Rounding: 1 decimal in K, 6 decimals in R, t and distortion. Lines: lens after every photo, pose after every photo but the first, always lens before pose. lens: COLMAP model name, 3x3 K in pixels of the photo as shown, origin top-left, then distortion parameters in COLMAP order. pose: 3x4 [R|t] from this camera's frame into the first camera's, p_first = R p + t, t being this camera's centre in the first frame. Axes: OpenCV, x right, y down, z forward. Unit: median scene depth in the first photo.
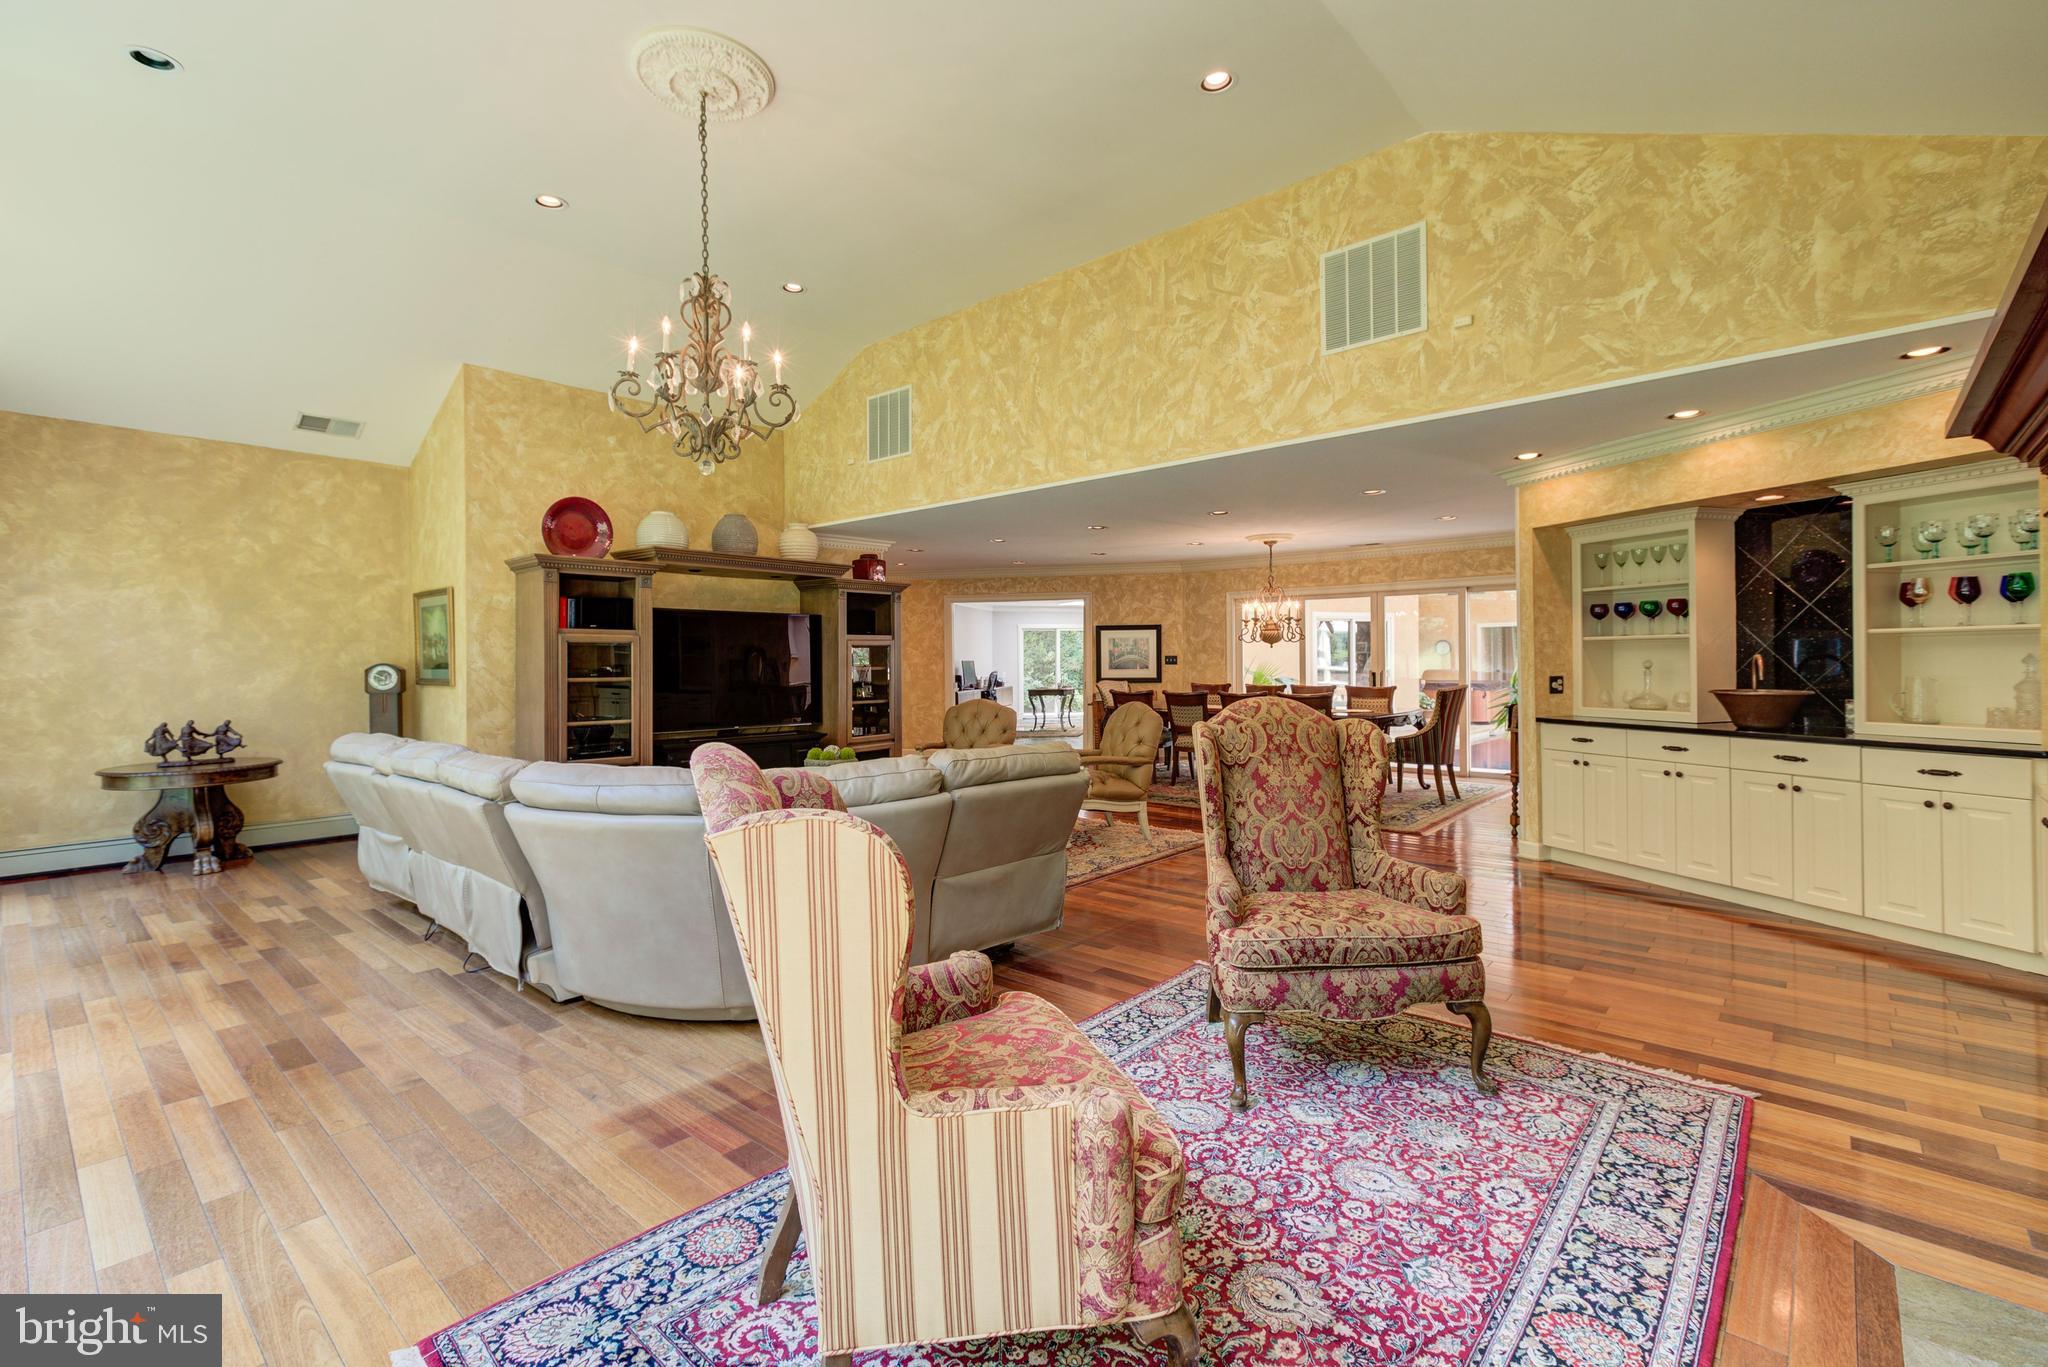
lens RADIAL K [[923.0, 0, 1022.4], [0, 923.0, 680.0], [0, 0, 1]] dist [-0.000232, 0.000053]
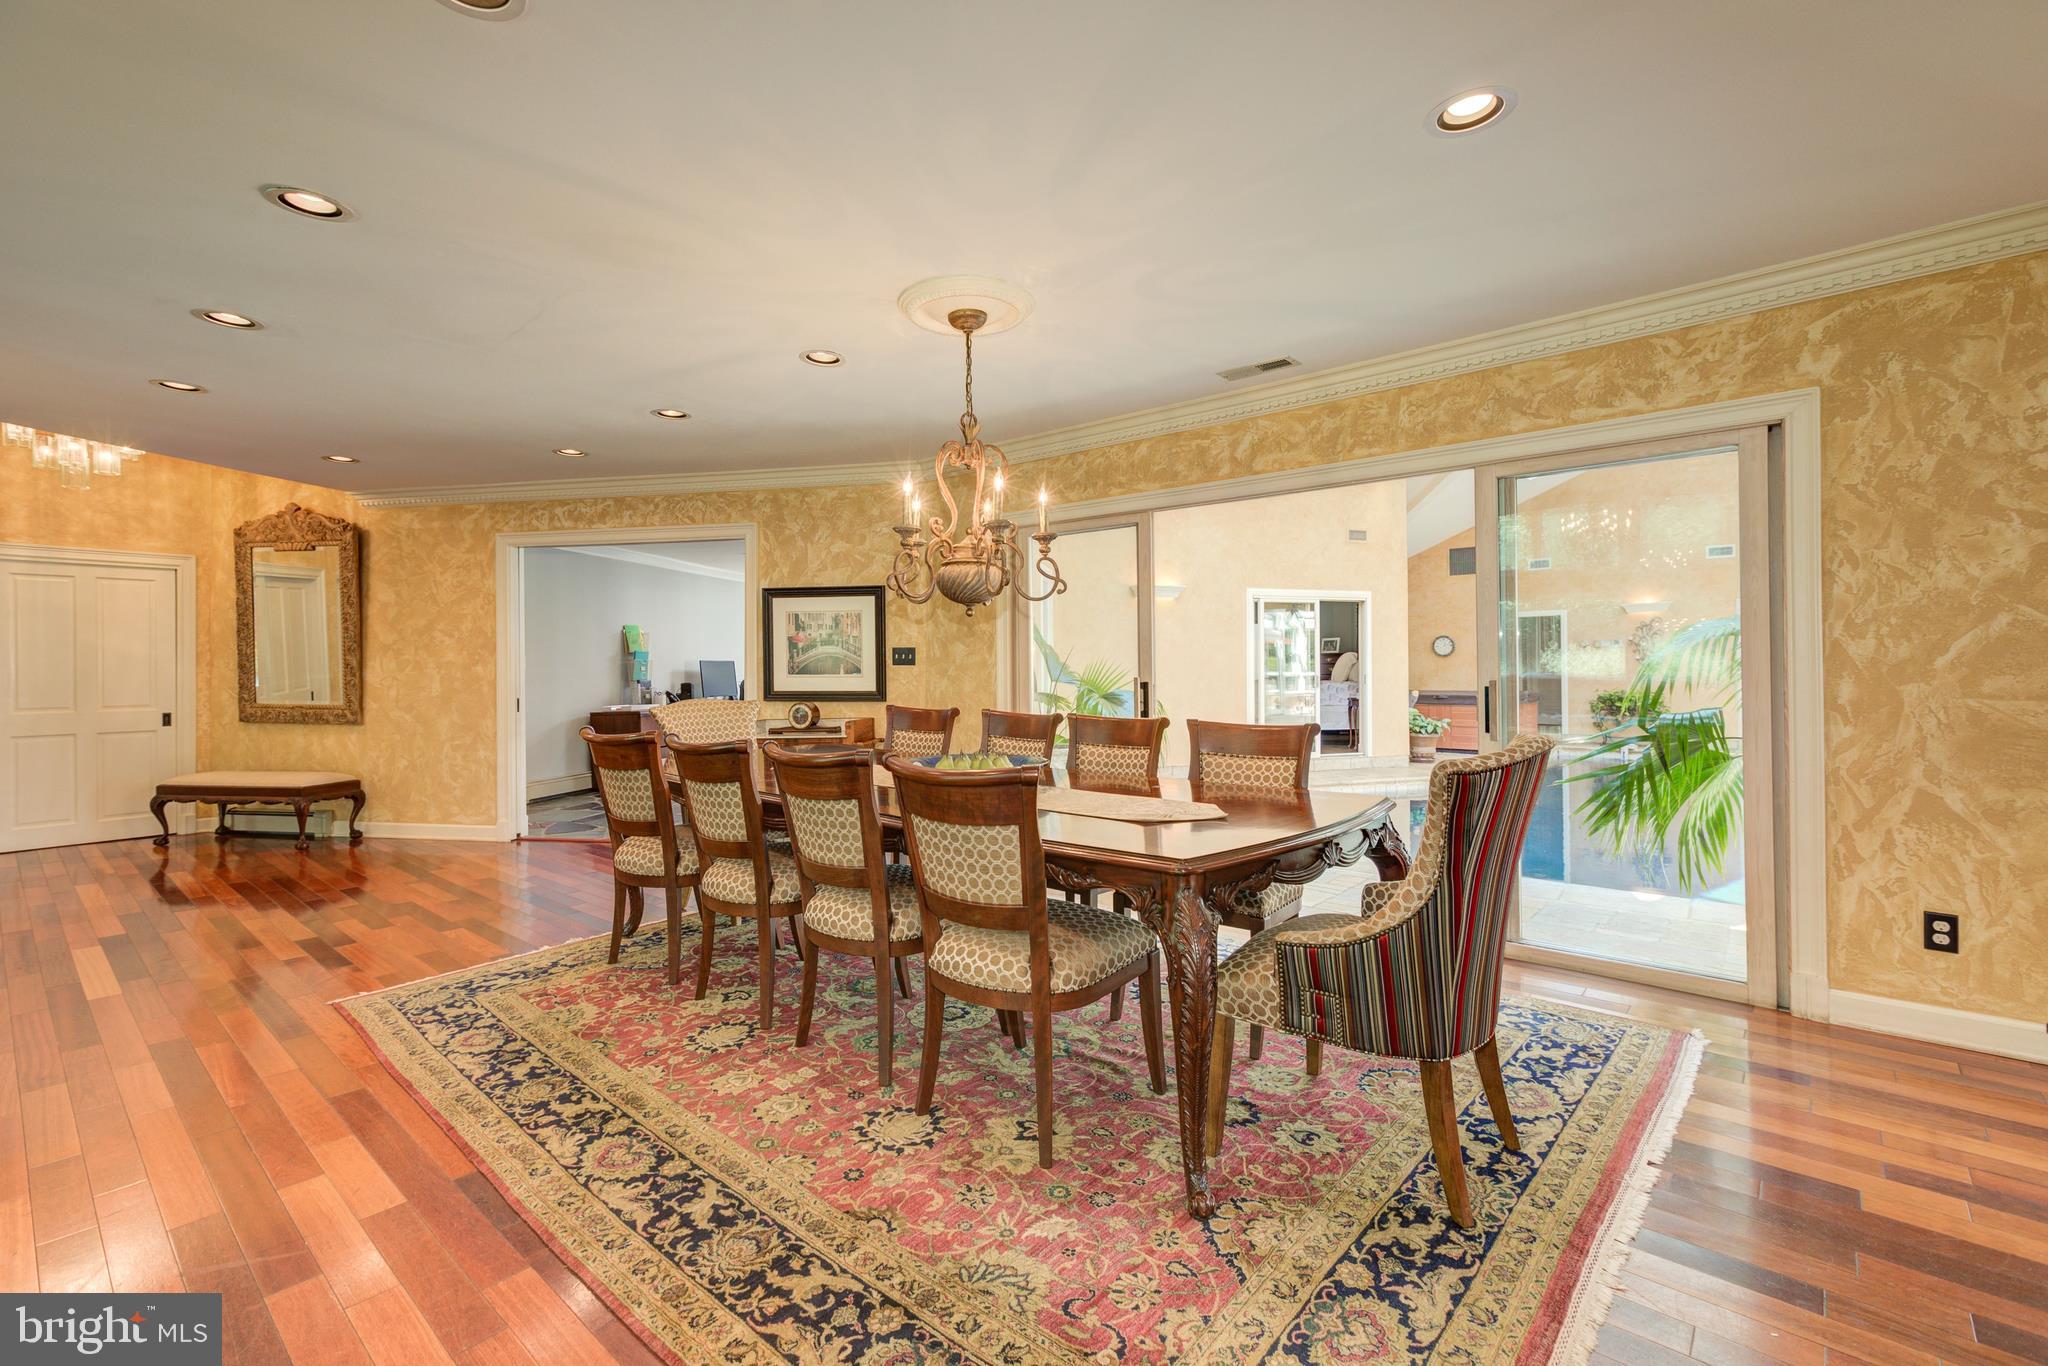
lens RADIAL K [[923.0, 0, 1019.5], [0, 923.0, 670.7], [0, 0, 1]] dist [-0.000232, 0.000053]
pose [[0.999998, 0.001503, -0.001632, 0.224042], [-0.001525, 0.999905, -0.013726, -0.006950], [0.001611, 0.013729, 0.999904, 0.498884]]
